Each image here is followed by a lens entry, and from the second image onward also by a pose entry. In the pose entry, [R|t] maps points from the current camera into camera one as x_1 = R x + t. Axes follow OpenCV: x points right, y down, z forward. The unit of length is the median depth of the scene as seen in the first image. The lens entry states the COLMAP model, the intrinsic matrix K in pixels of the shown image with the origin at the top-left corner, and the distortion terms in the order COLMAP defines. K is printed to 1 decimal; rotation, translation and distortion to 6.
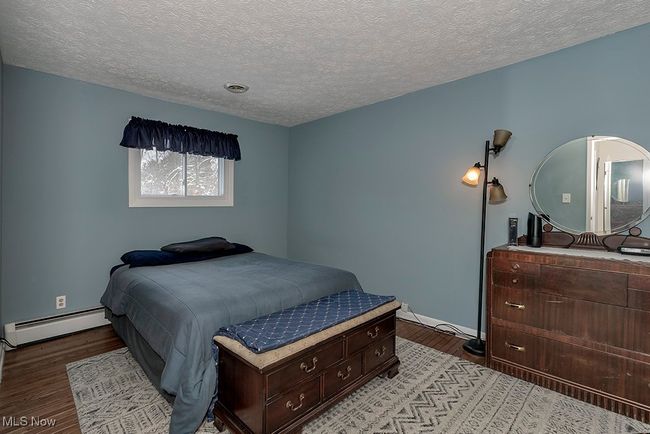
lens RADIAL K [[288.3, 0, 328.1], [0, 288.3, 212.9], [0, 0, 1]] dist [0.012212, -0.000030]
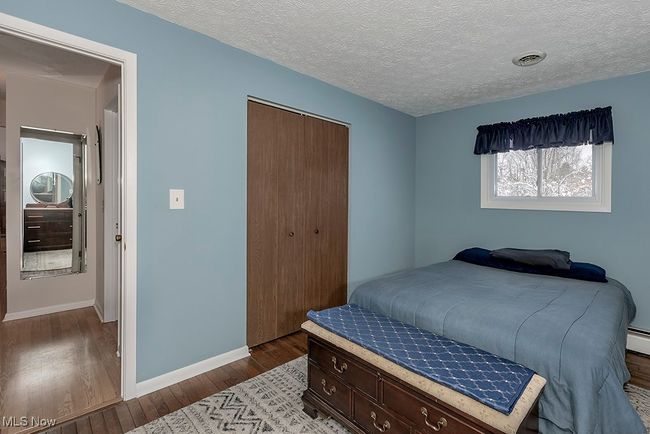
lens RADIAL K [[299.4, 0, 326.7], [0, 299.4, 199.5], [0, 0, 1]] dist [-0.001648, -0.000353]
pose [[-0.005148, 0.000076, -0.999987, 0.442686], [-0.053681, 0.998558, 0.000353, -0.021646], [0.998545, 0.053682, -0.005136, 0.421420]]
